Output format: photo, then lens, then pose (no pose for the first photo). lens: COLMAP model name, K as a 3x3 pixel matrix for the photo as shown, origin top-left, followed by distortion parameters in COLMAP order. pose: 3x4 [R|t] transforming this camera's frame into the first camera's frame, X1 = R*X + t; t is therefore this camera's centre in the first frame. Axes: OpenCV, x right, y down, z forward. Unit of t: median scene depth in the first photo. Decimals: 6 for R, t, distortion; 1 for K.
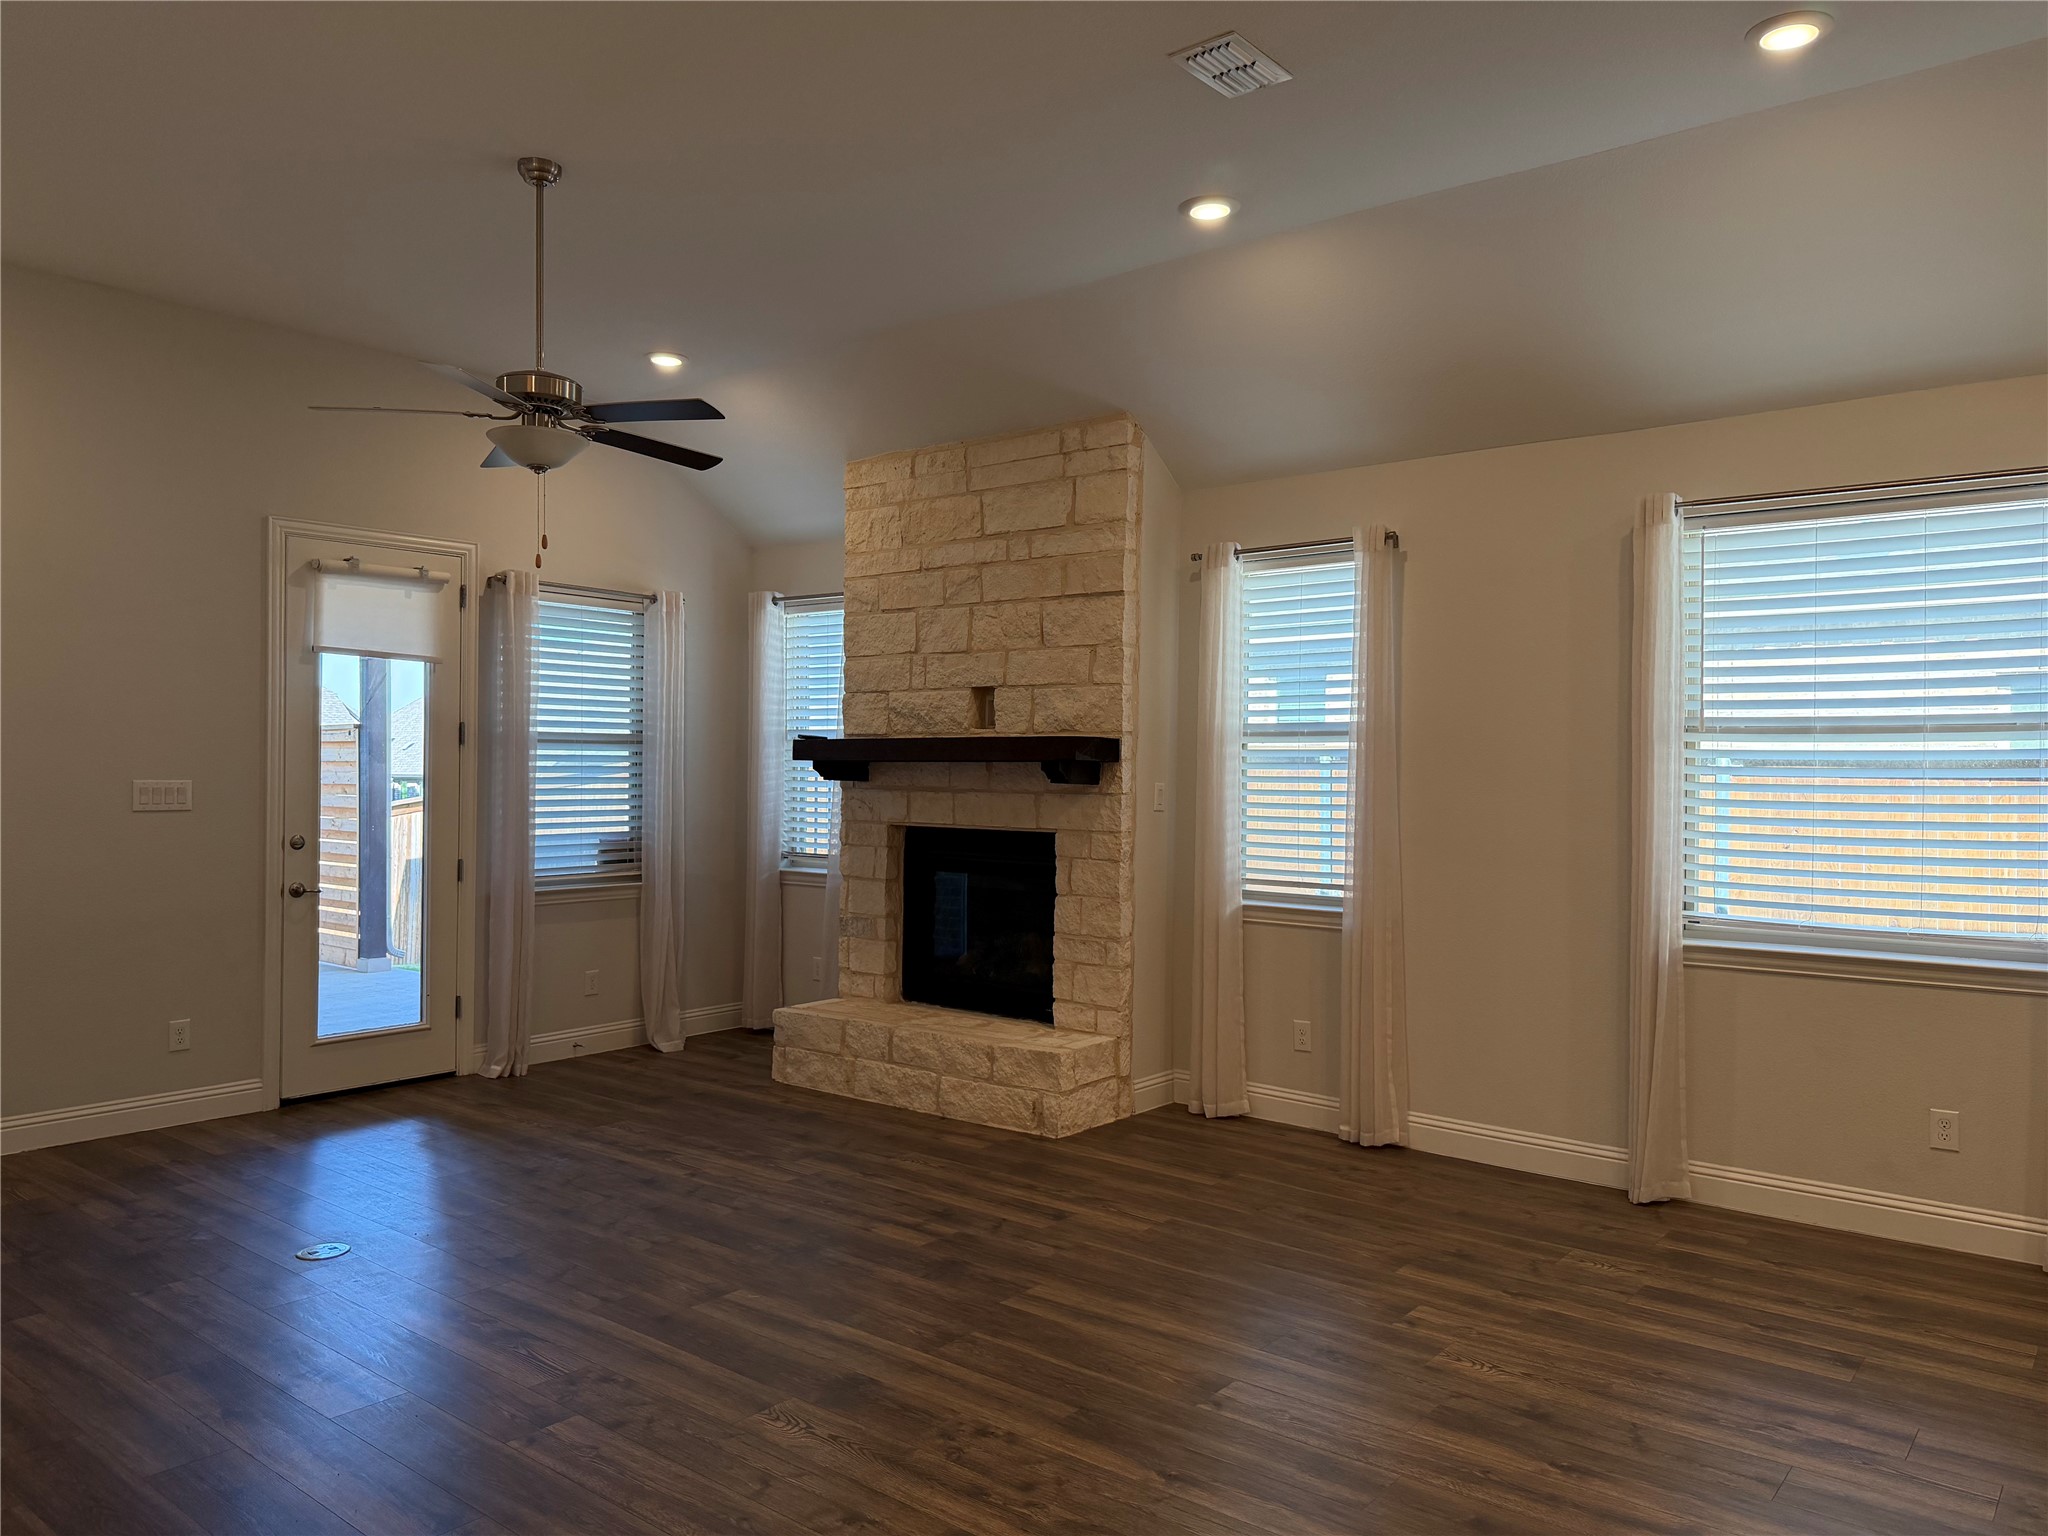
lens RADIAL K [[1432.0, 0, 1025.7], [0, 1432.0, 767.5], [0, 0, 1]] dist [0.135865, -0.236509]
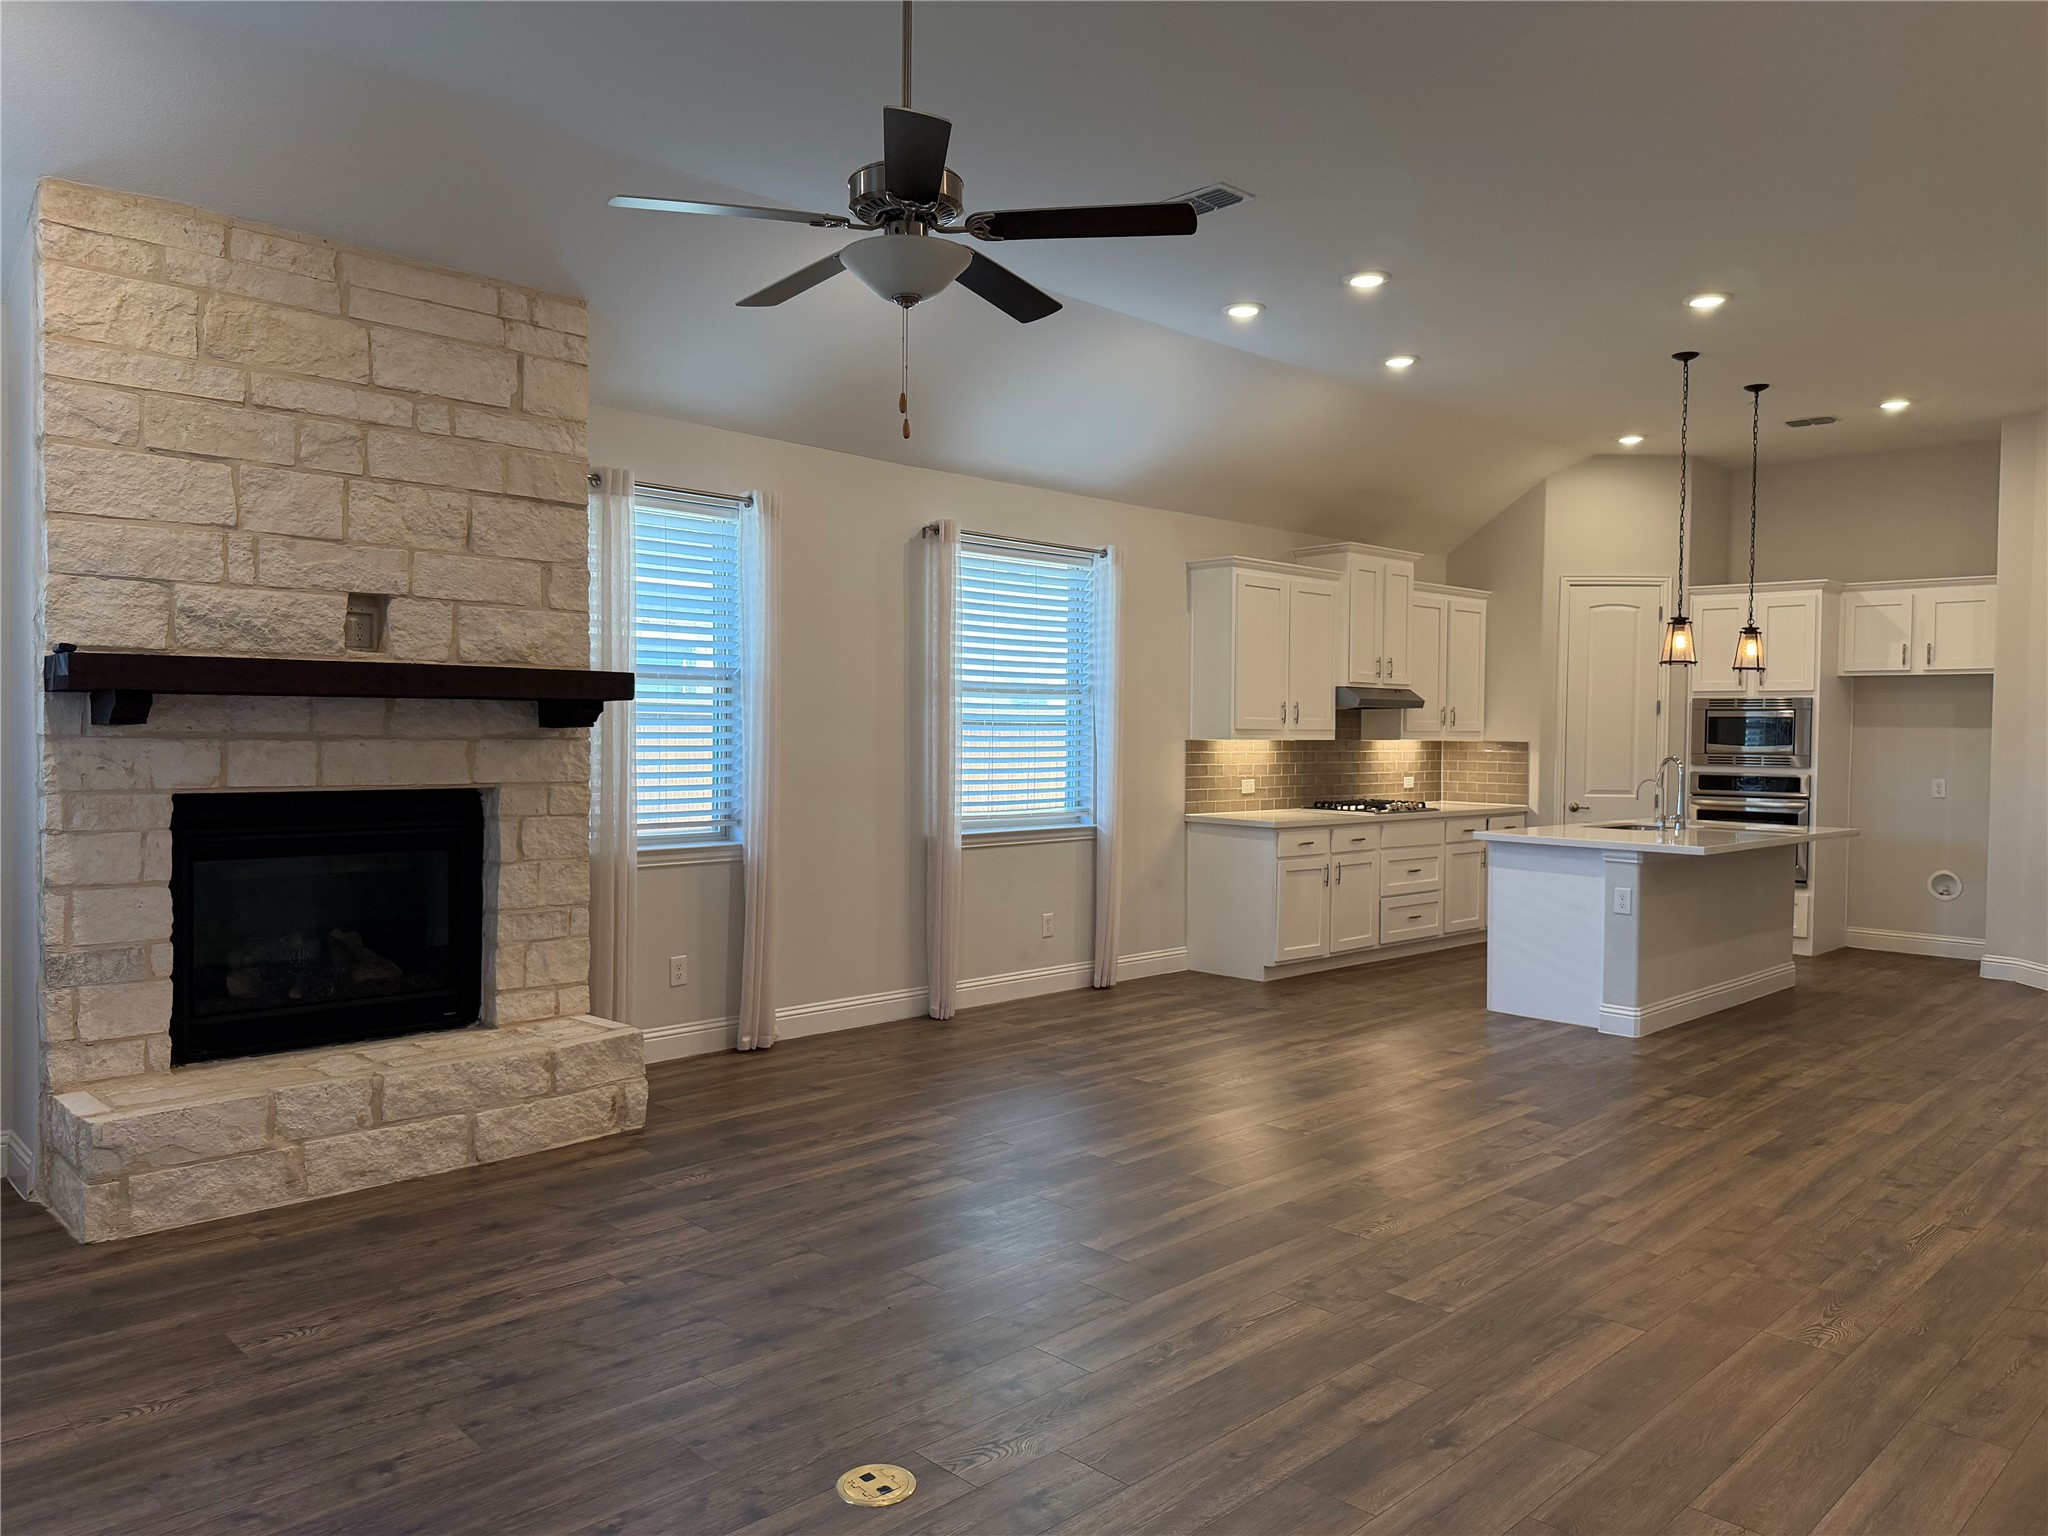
lens RADIAL K [[1432.0, 0, 1025.7], [0, 1432.0, 767.5], [0, 0, 1]] dist [0.135865, -0.236509]
pose [[0.110079, -0.032828, 0.993381, -0.771032], [-0.007133, 0.999403, 0.033817, 0.004423], [-0.993897, -0.010808, 0.109779, 0.622458]]
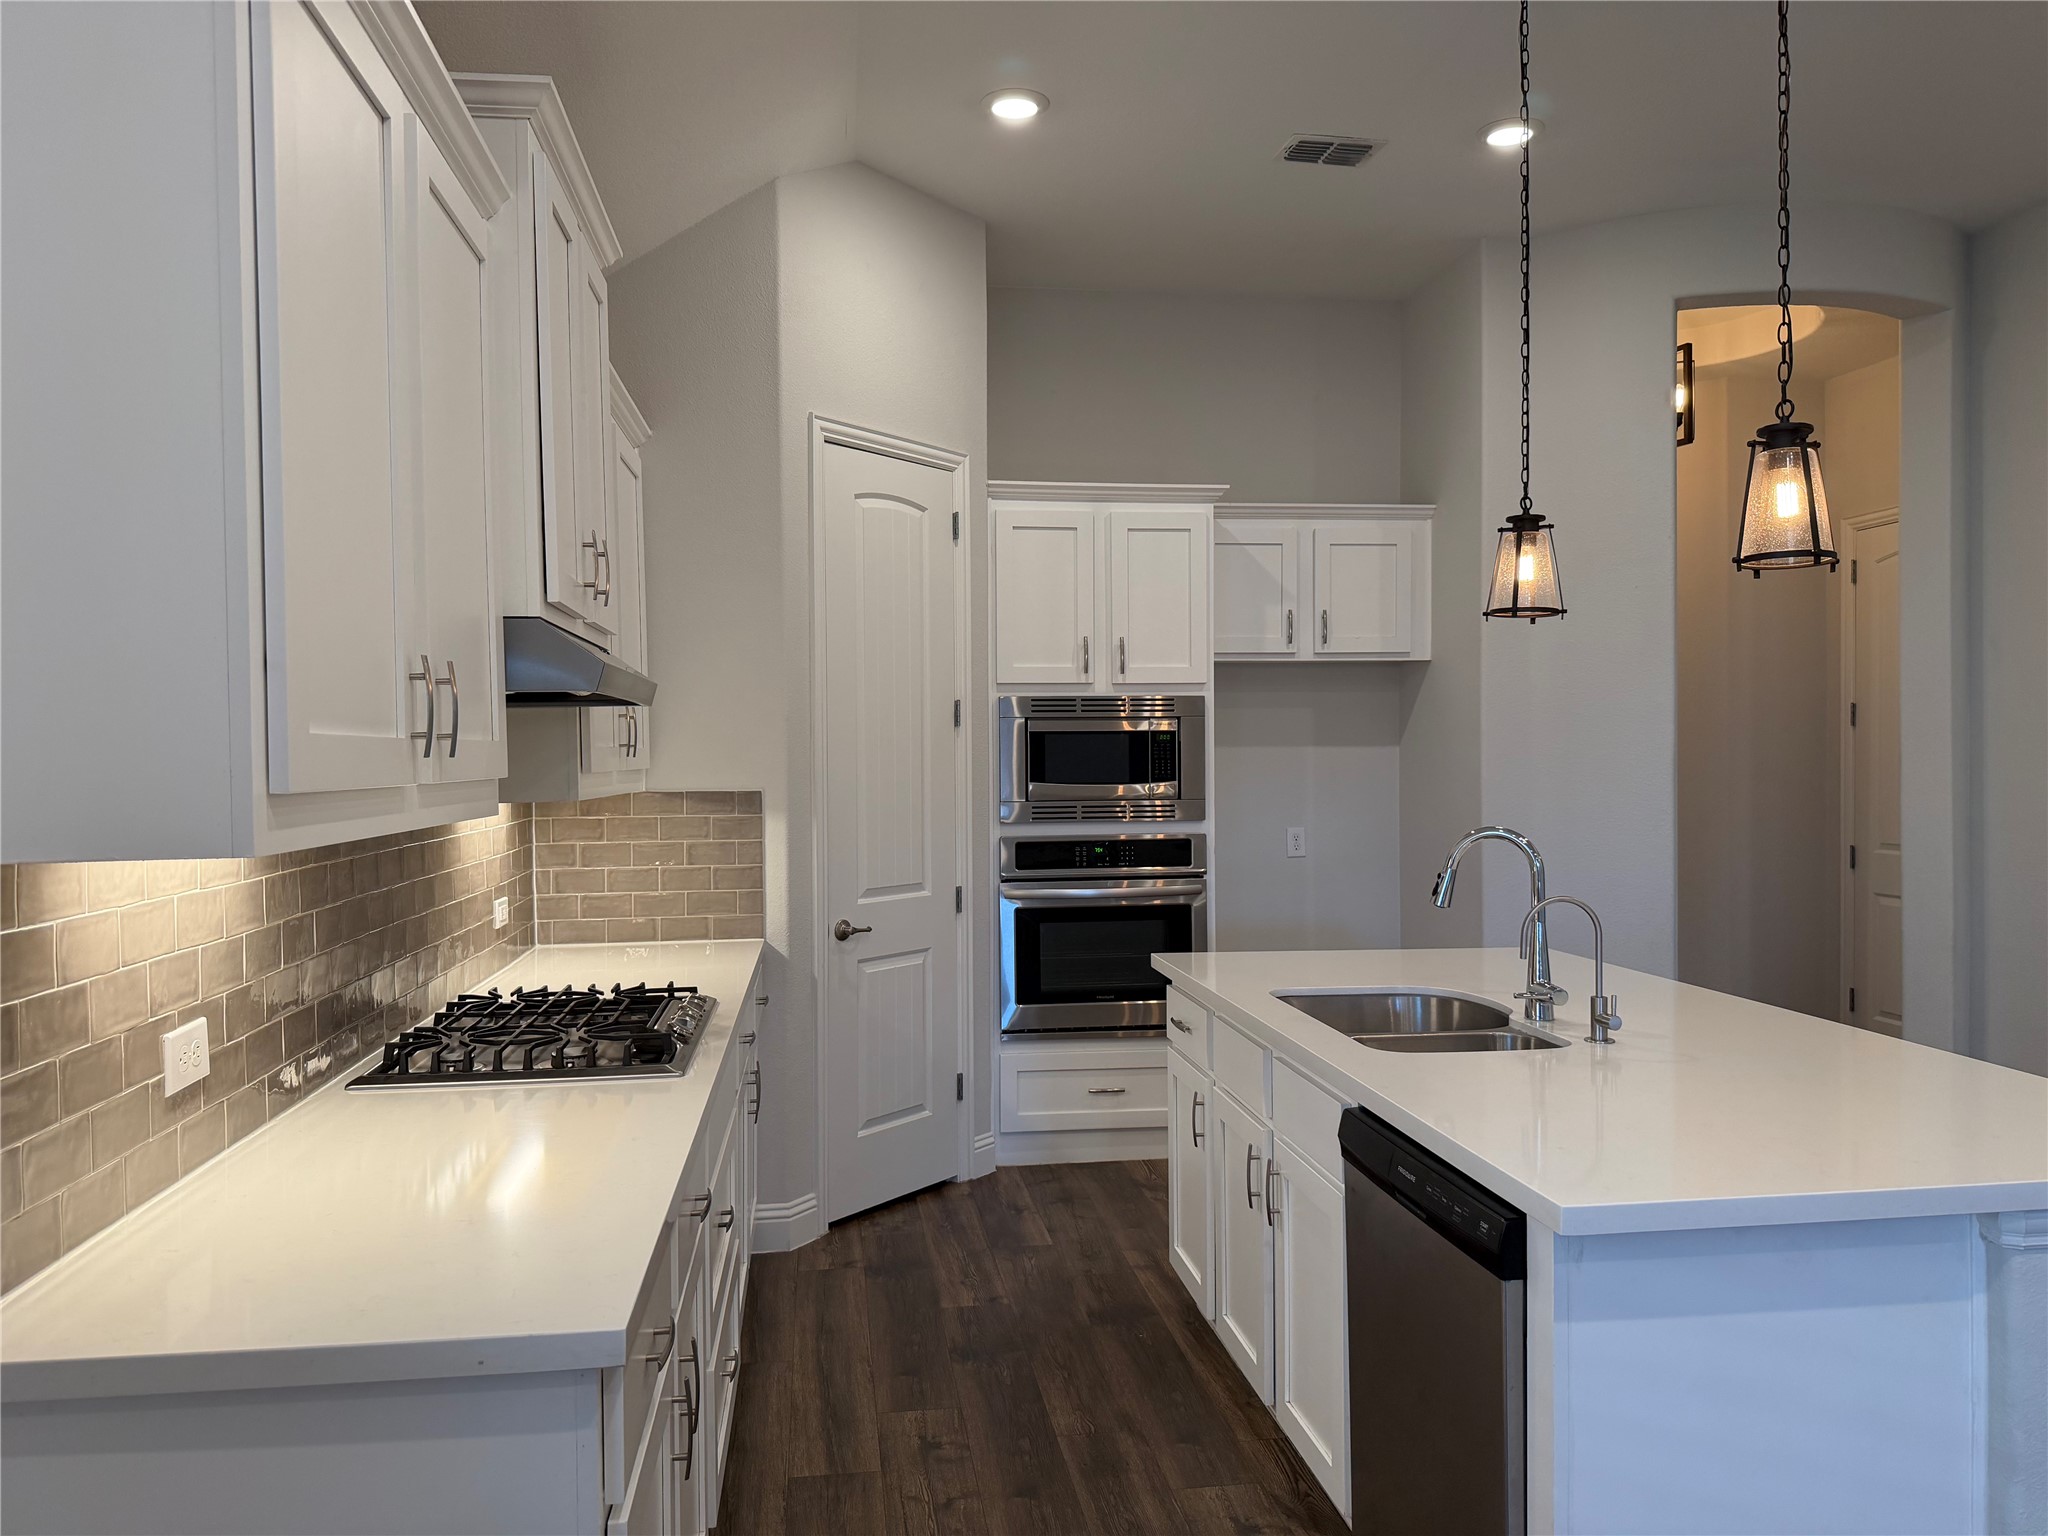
lens RADIAL K [[1432.0, 0, 1025.7], [0, 1432.0, 767.5], [0, 0, 1]] dist [0.135865, -0.236509]
pose [[-0.731853, -0.007650, 0.681419, 0.344314], [0.005779, 0.999831, 0.017431, 0.003953], [-0.681438, 0.016695, -0.731686, 0.662175]]
